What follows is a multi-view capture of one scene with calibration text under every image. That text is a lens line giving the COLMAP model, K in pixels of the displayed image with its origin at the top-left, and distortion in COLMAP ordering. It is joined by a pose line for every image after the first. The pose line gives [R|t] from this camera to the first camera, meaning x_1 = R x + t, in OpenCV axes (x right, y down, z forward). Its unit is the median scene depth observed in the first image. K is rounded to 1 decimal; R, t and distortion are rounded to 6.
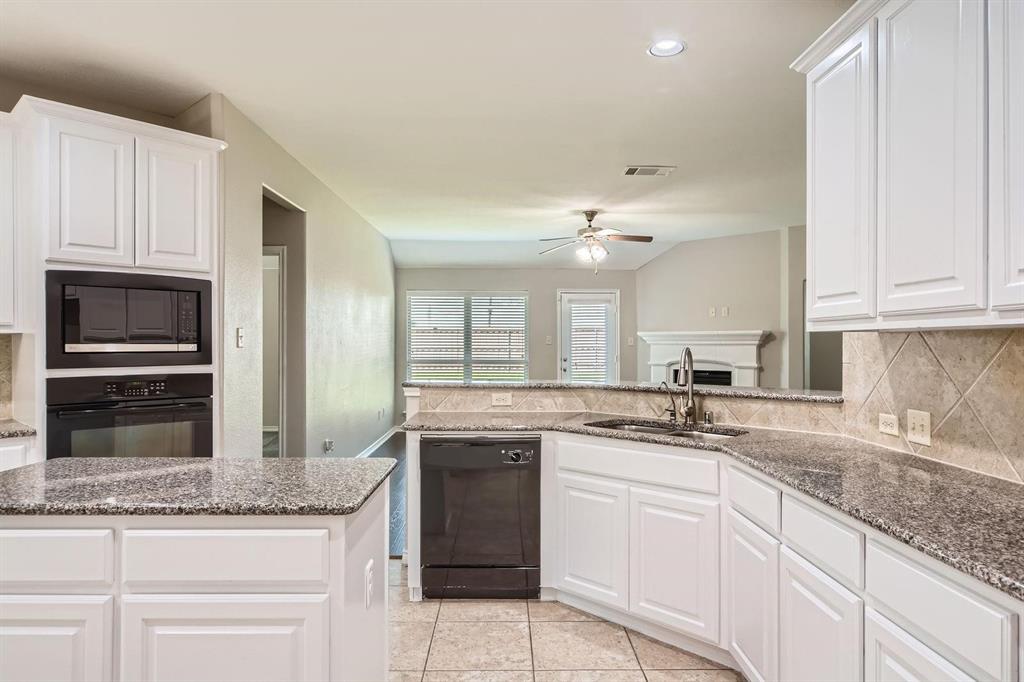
lens RADIAL K [[632.0, 0, 511.4], [0, 632.0, 345.9], [0, 0, 1]] dist [-0.009369, -0.000269]
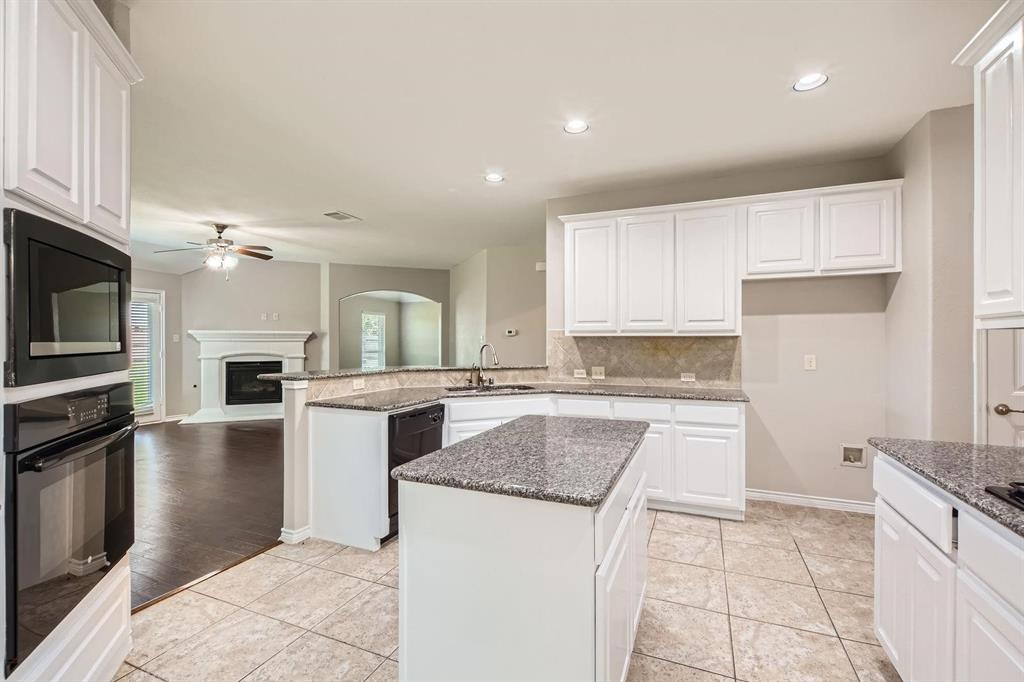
lens RADIAL K [[449.8, 0, 511.9], [0, 449.8, 338.9], [0, 0, 1]] dist [-0.001200, 0.000081]
pose [[0.400045, 0.004302, 0.916485, -0.729330], [0.001614, 0.999984, -0.005398, -0.002334], [-0.916494, 0.003639, 0.400032, 0.346264]]
